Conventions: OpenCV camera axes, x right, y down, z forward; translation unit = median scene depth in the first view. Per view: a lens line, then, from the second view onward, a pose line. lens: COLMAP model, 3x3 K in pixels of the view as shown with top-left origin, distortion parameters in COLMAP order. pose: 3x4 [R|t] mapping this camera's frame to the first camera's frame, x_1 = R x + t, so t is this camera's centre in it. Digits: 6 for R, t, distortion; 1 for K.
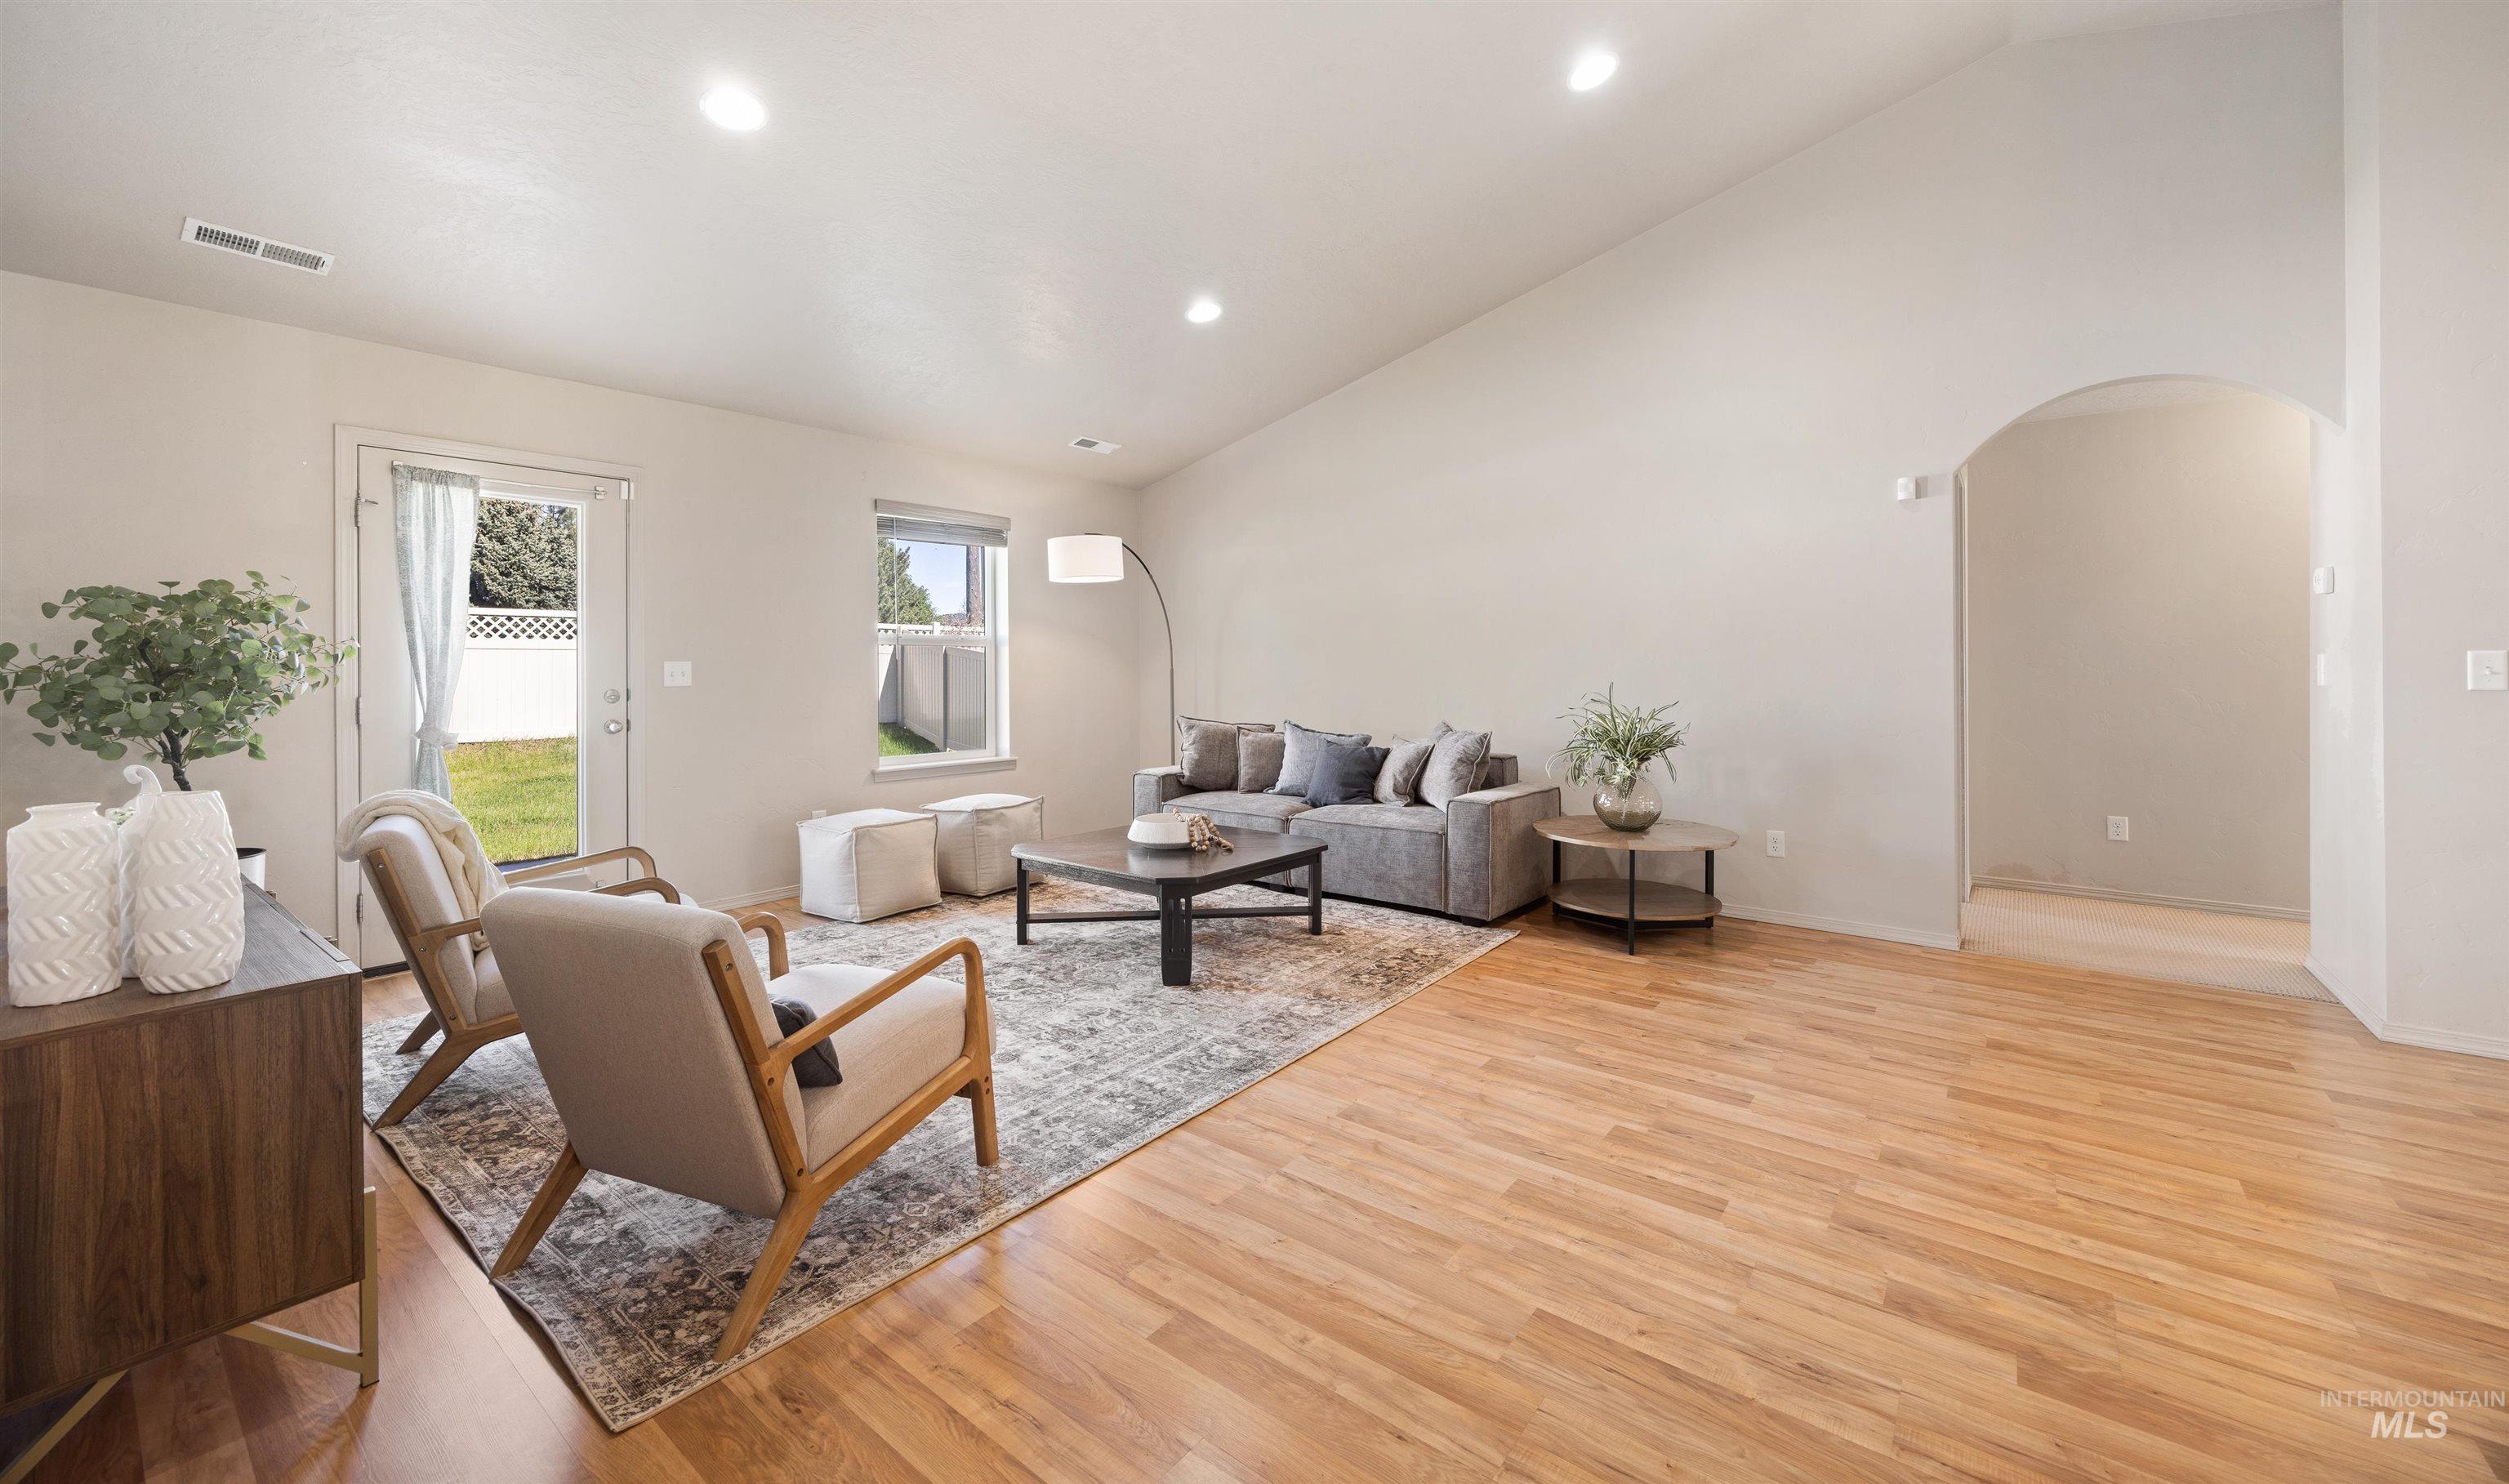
lens RADIAL K [[981.3, 0, 1235.9], [0, 981.3, 688.4], [0, 0, 1]] dist [-0.000088, -0.000463]
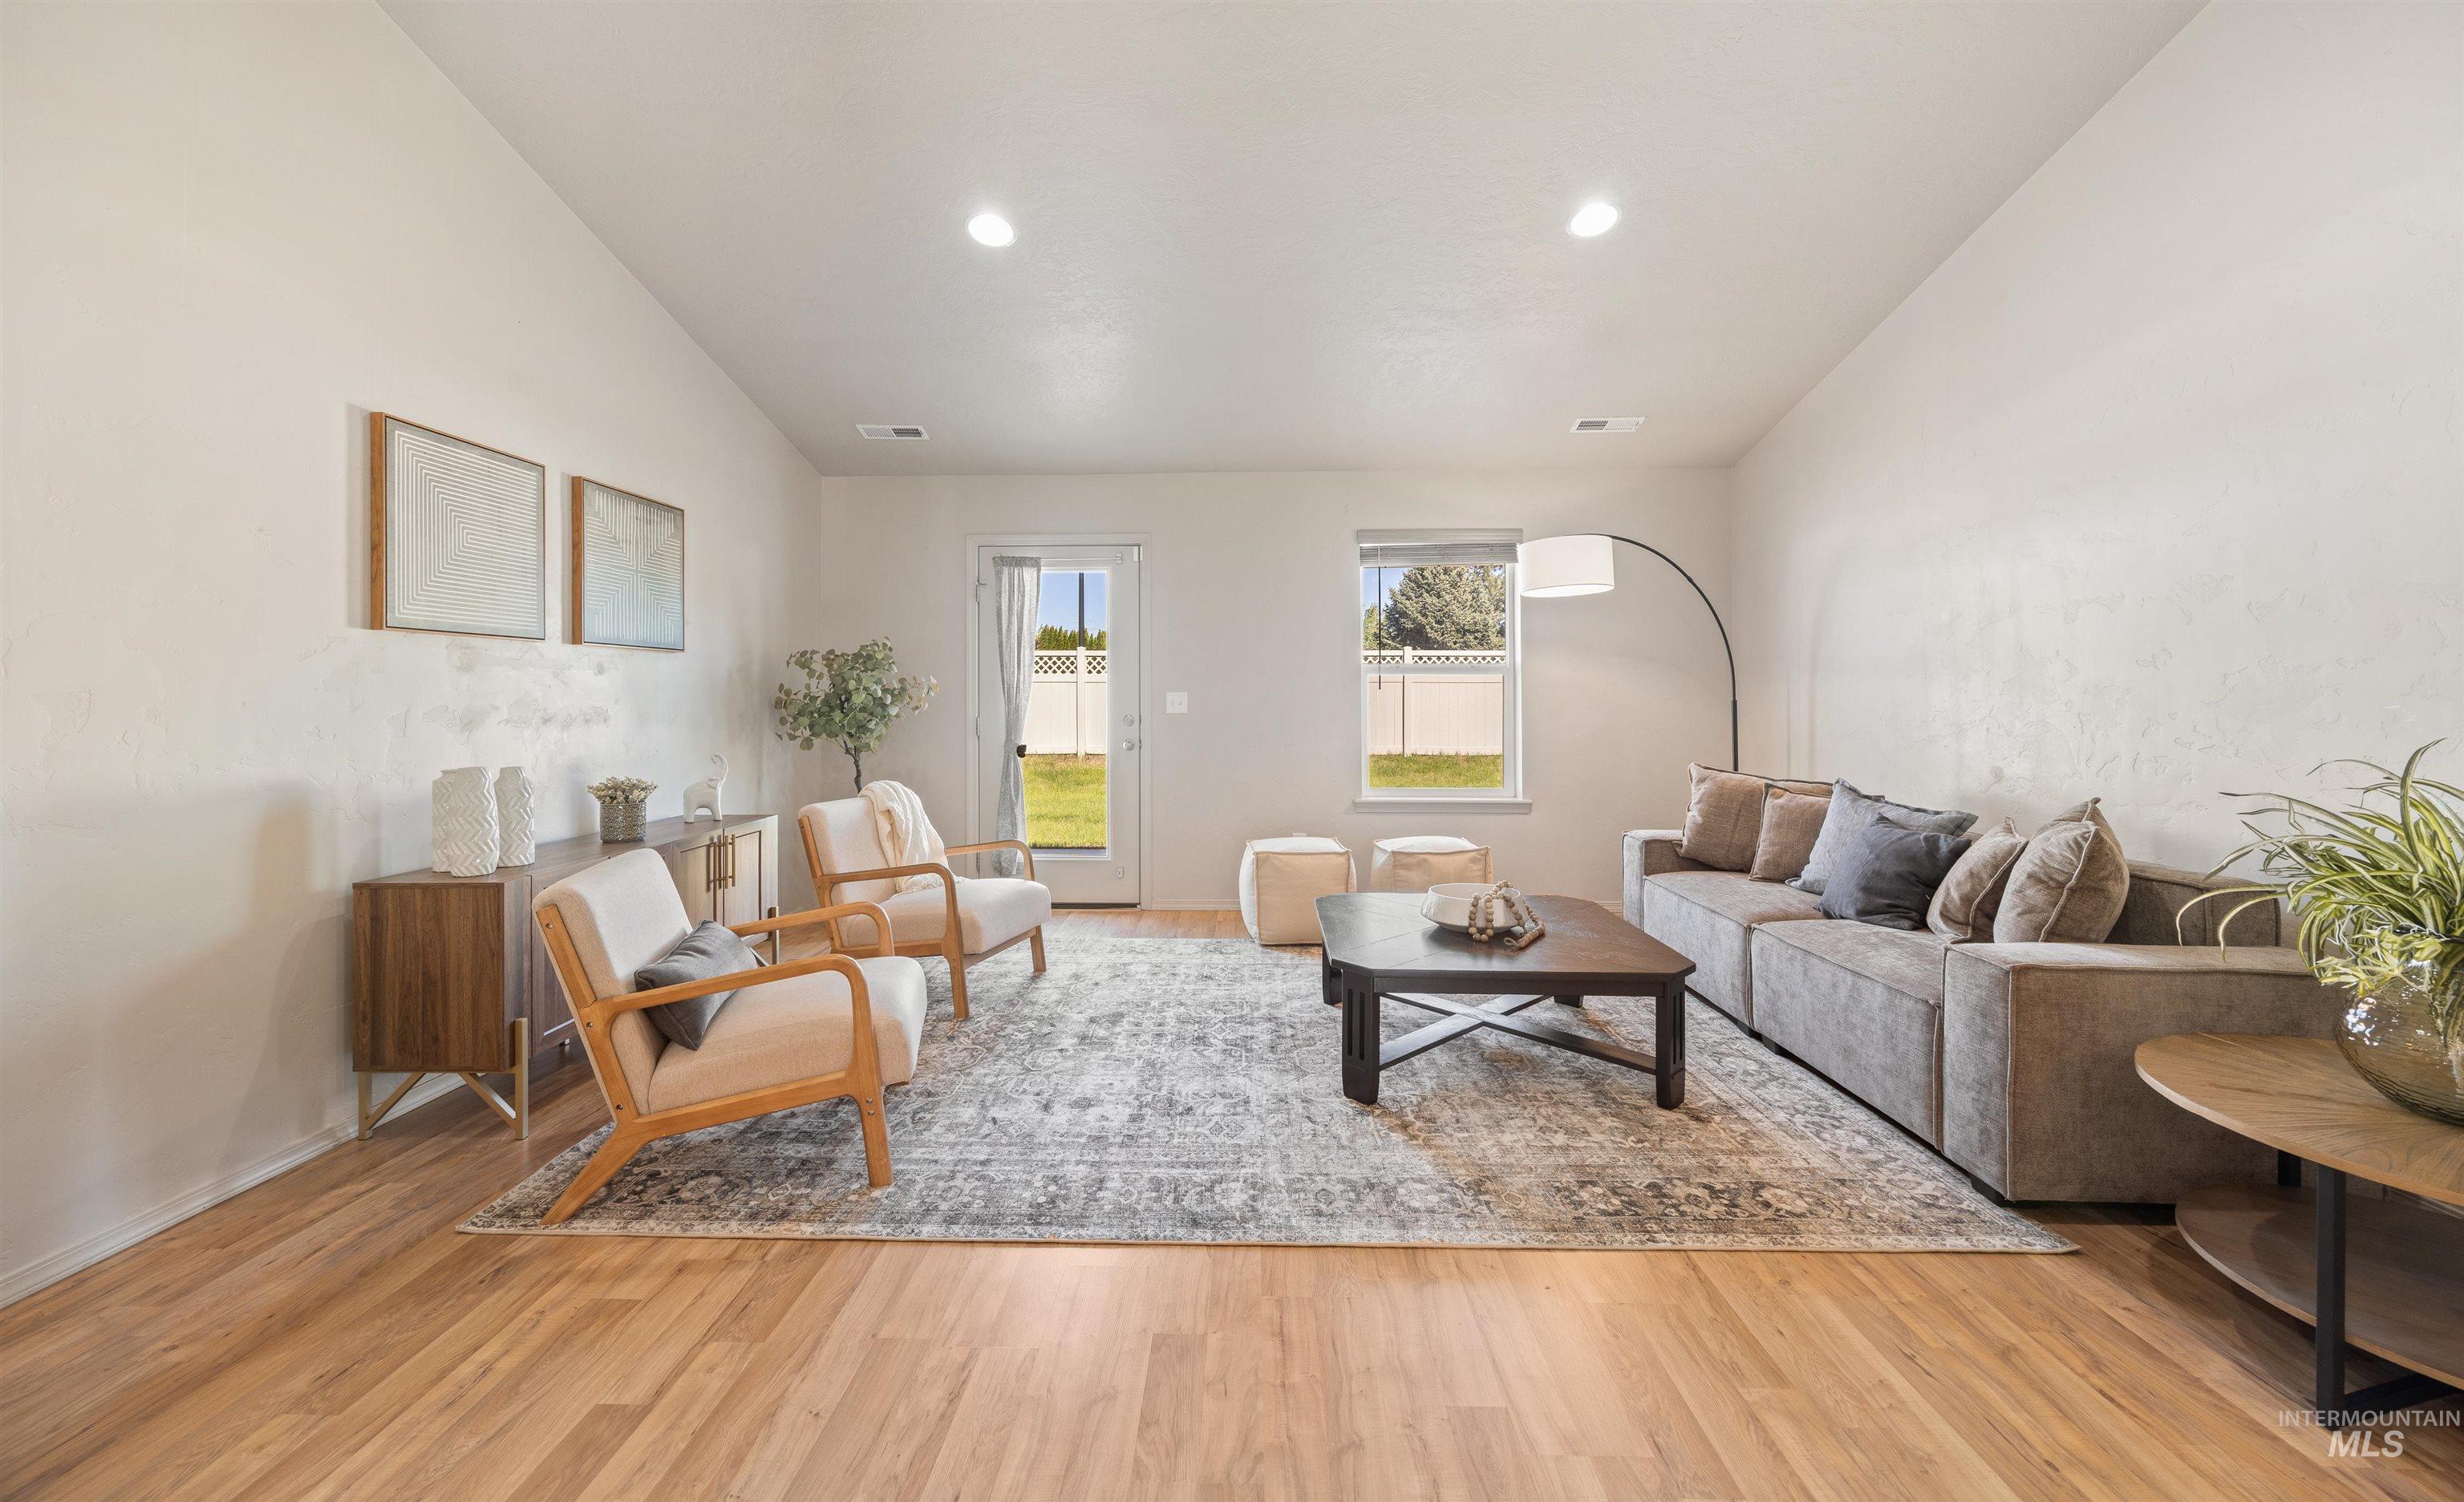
lens RADIAL K [[950.8, 0, 1211.2], [0, 950.8, 705.9], [0, 0, 1]] dist [0.000090, -0.000060]
pose [[0.596830, 0.008938, -0.802318, 0.583089], [-0.018856, 0.999818, -0.002888, -0.013009], [0.802146, 0.016852, 0.596890, 0.535737]]
